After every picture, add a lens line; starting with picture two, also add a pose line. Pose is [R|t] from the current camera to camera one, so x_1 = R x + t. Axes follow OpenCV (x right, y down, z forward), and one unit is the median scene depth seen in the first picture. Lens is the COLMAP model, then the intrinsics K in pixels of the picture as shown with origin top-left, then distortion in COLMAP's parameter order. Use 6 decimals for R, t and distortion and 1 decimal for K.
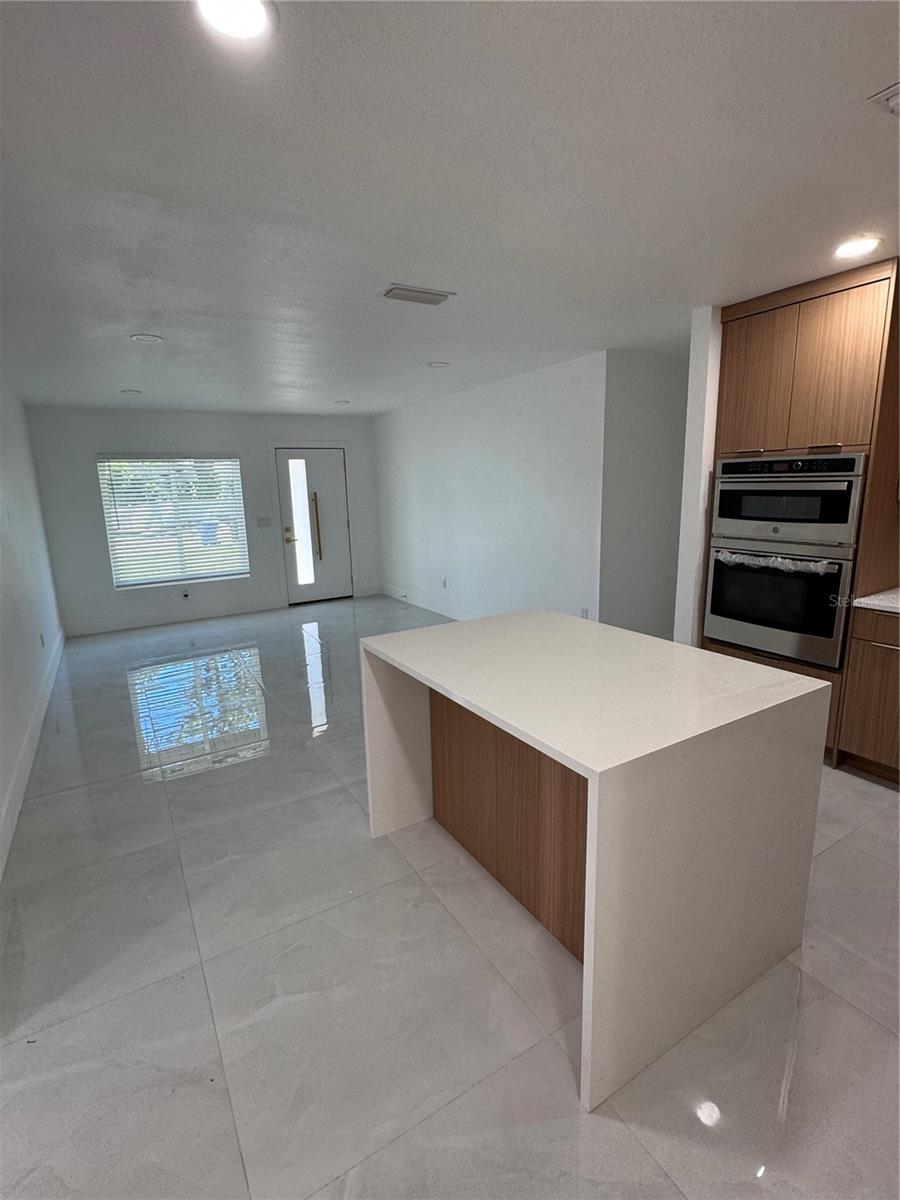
lens RADIAL K [[555.9, 0, 448.6], [0, 555.9, 596.8], [0, 0, 1]] dist [-0.008201, -0.000191]
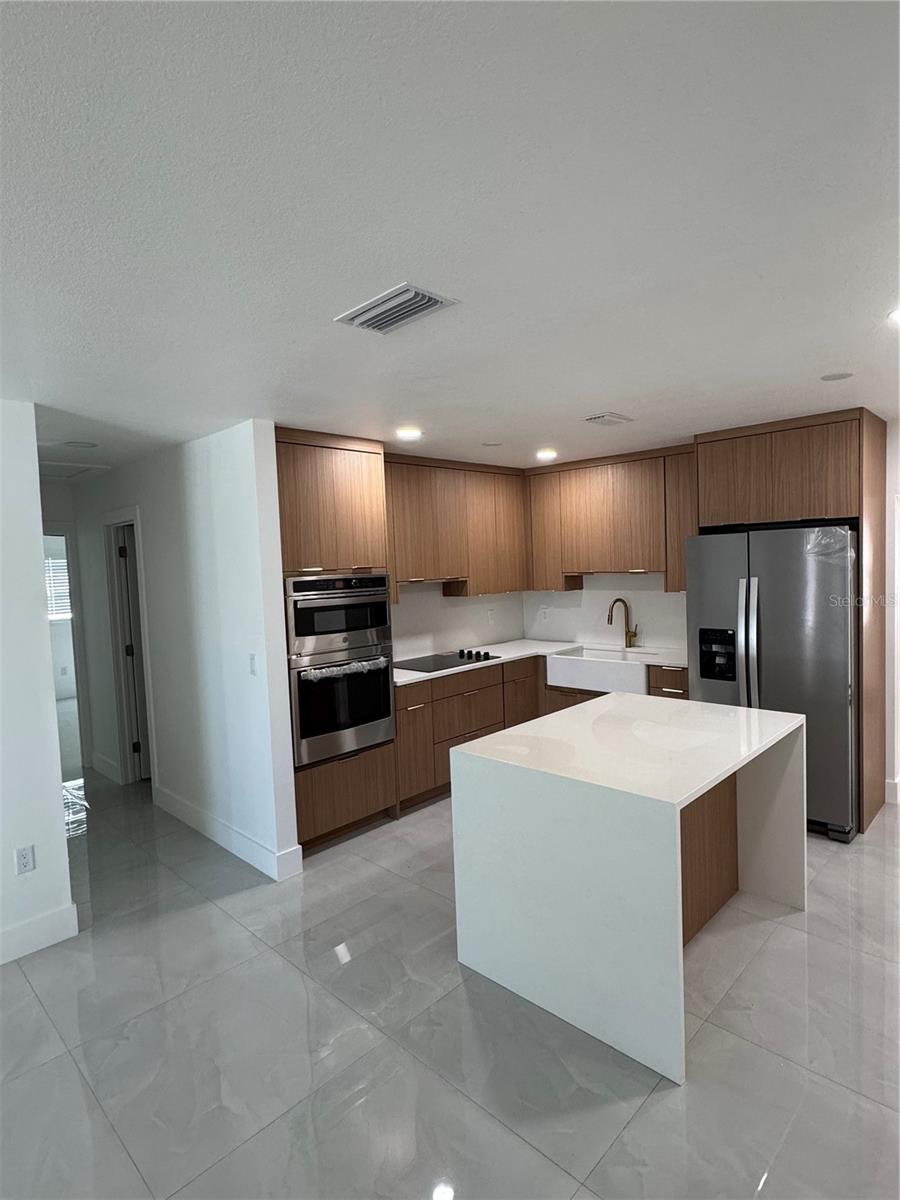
lens RADIAL K [[633.0, 0, 450.2], [0, 633.0, 599.4], [0, 0, 1]] dist [-0.002449, -0.000689]
pose [[-0.245613, -0.011141, 0.969304, -0.694166], [0.248084, 0.965911, 0.073964, -0.241416], [-0.937085, 0.258635, -0.234477, 1.086527]]
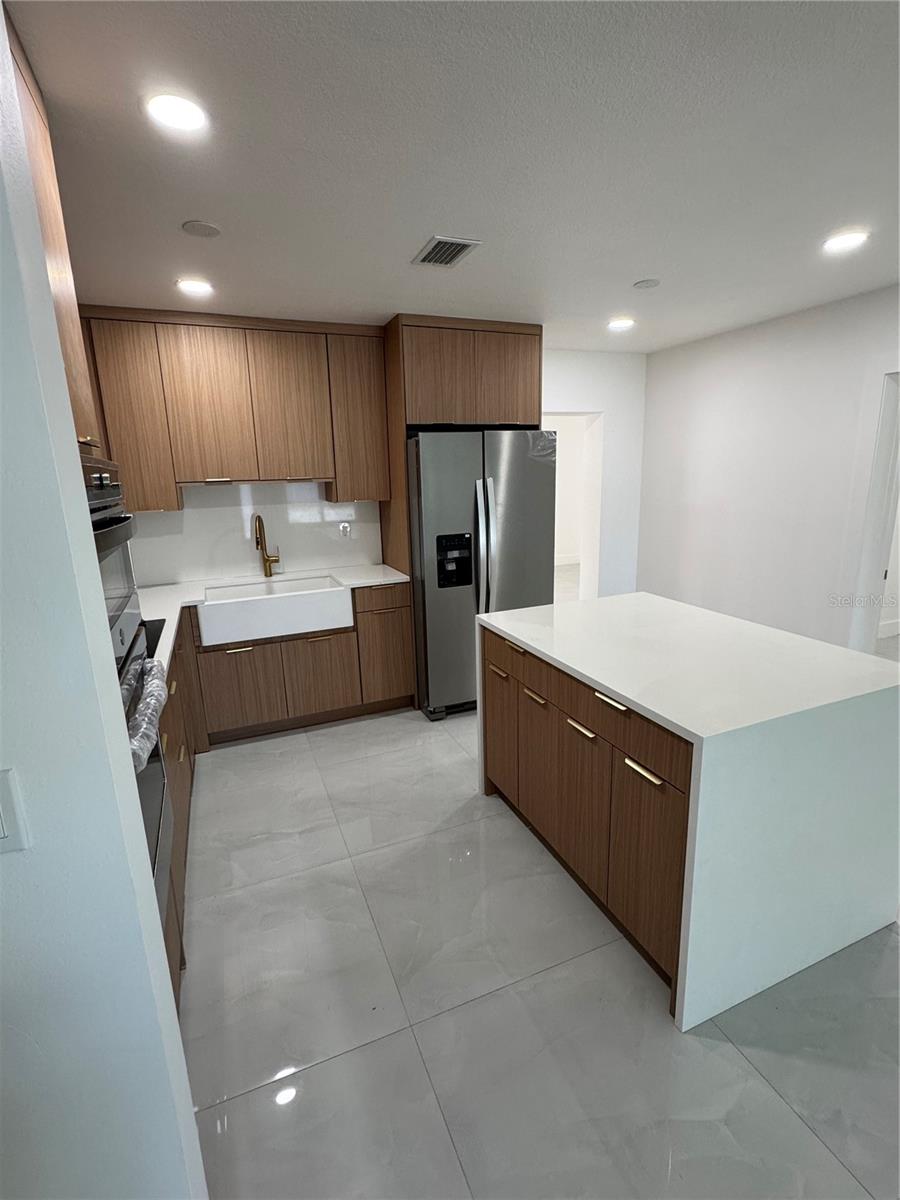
lens RADIAL K [[555.9, 0, 447.0], [0, 555.9, 597.4], [0, 0, 1]] dist [-0.008201, -0.000191]
pose [[-0.986241, 0.032025, 0.162180, 0.296990], [0.096617, 0.907720, 0.408301, -0.286963], [-0.134138, 0.418353, -0.898325, 1.327285]]
